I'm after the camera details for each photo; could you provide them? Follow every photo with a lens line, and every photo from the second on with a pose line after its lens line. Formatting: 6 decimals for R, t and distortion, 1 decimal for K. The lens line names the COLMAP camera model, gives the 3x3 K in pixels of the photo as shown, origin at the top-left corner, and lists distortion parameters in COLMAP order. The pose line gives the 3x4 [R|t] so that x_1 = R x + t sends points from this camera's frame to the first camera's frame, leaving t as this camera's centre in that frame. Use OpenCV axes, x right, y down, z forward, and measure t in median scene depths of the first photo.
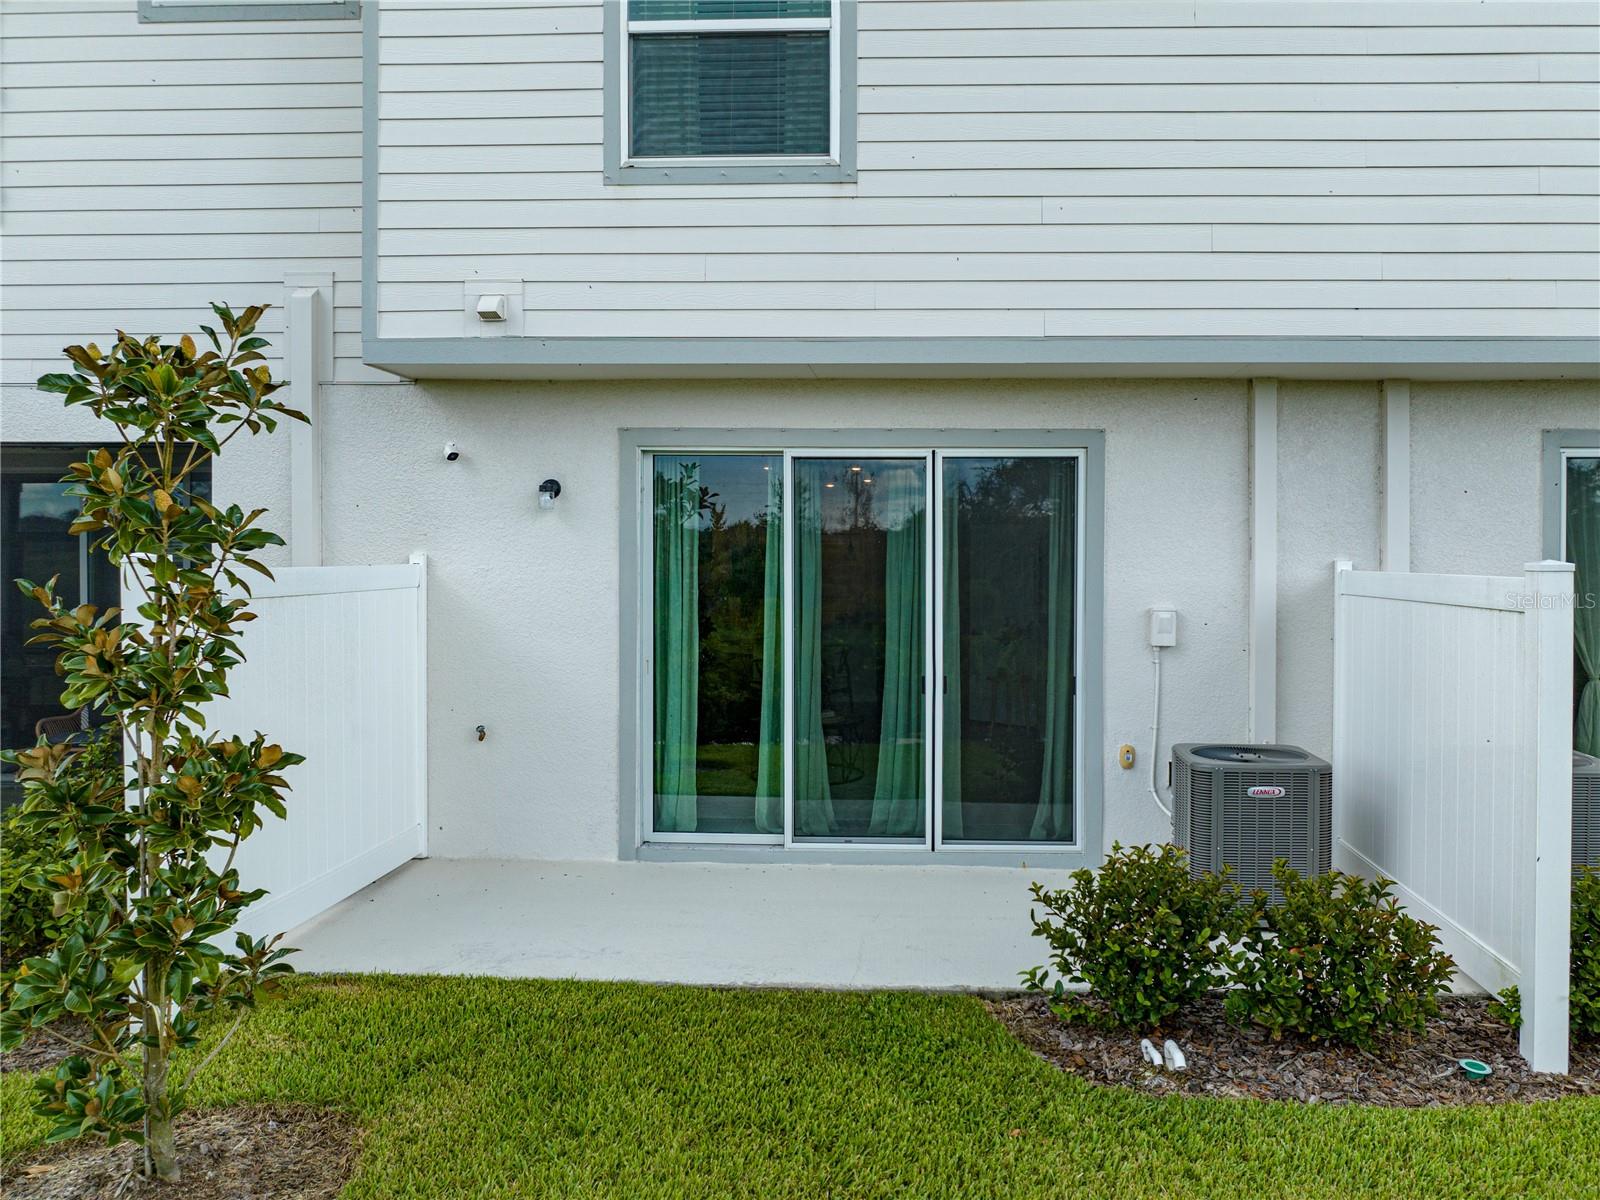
lens RADIAL K [[1157.9, 0, 895.1], [0, 1157.9, 575.9], [0, 0, 1]] dist [-0.014965, -0.001719]
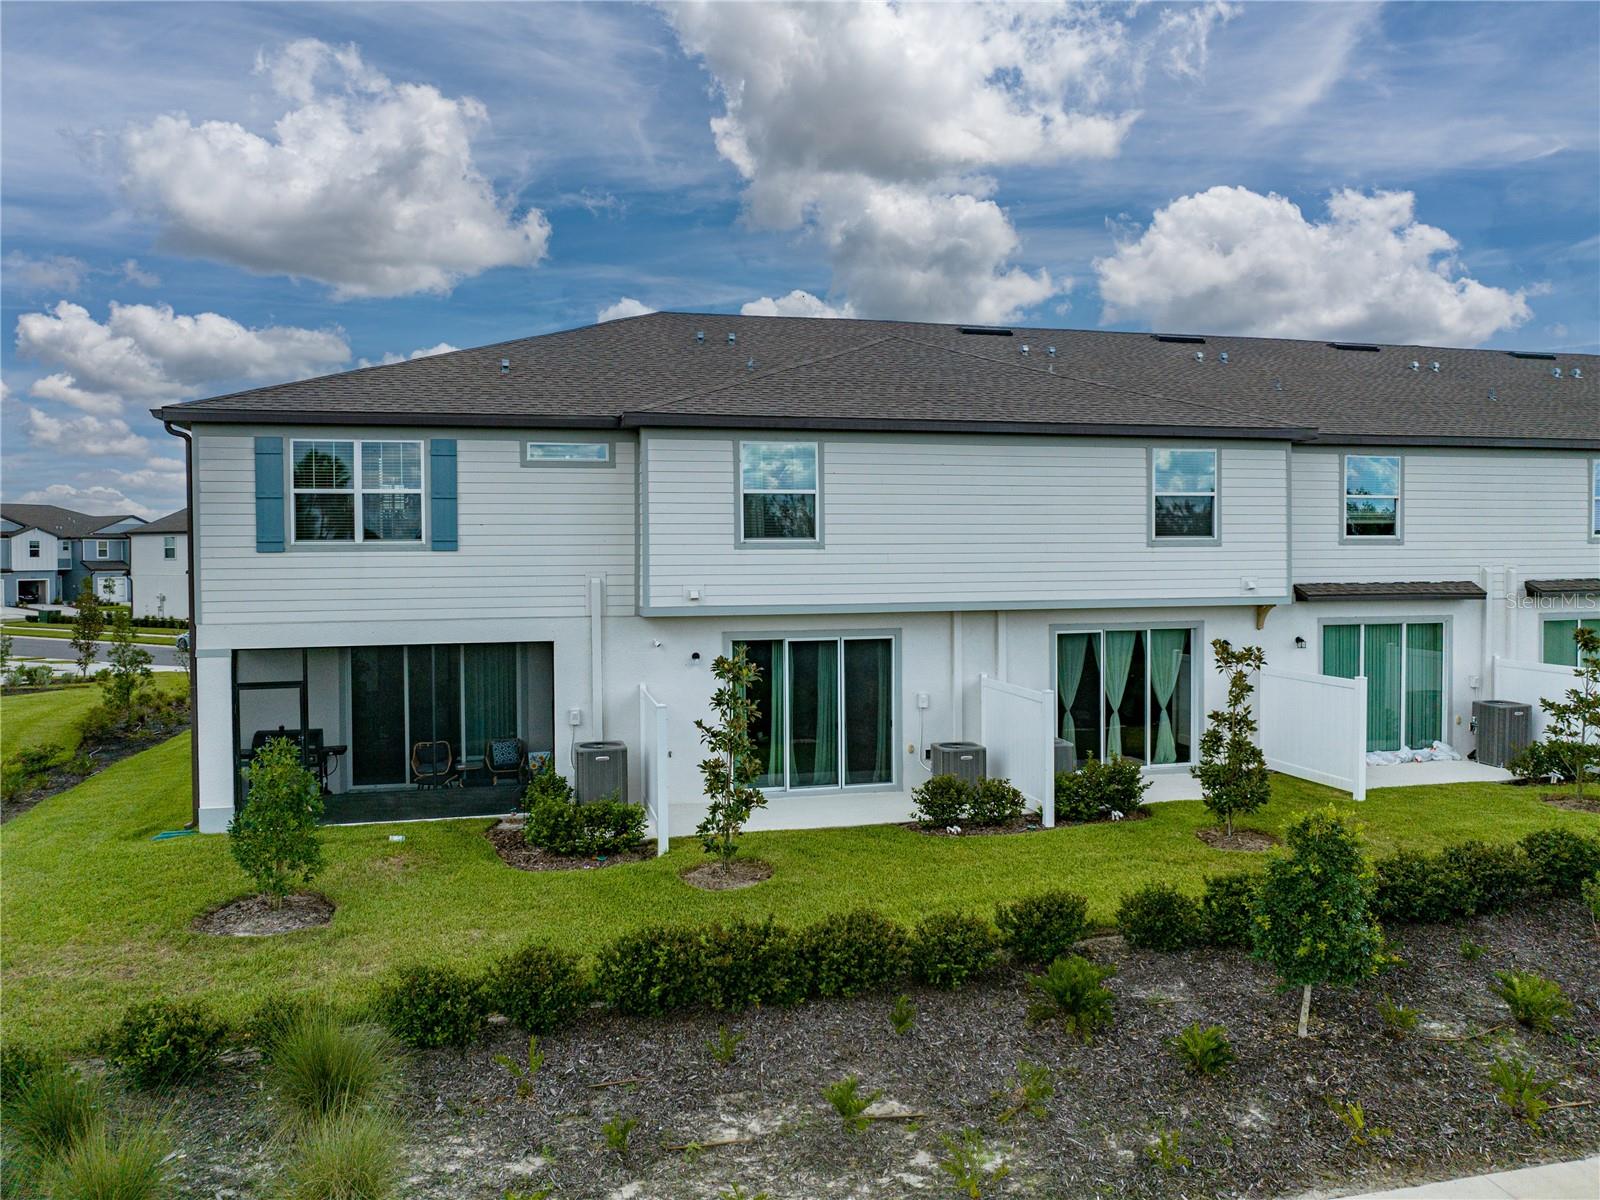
lens RADIAL K [[1159.7, 0, 800.0], [0, 1159.7, 600.0], [0, 0, 1]] dist [-0.001262, -0.000283]
pose [[0.959749, -0.021751, 0.280016, -0.874730], [0.014606, 0.999513, 0.027578, -0.294981], [-0.280479, -0.022378, 0.959599, -1.663153]]
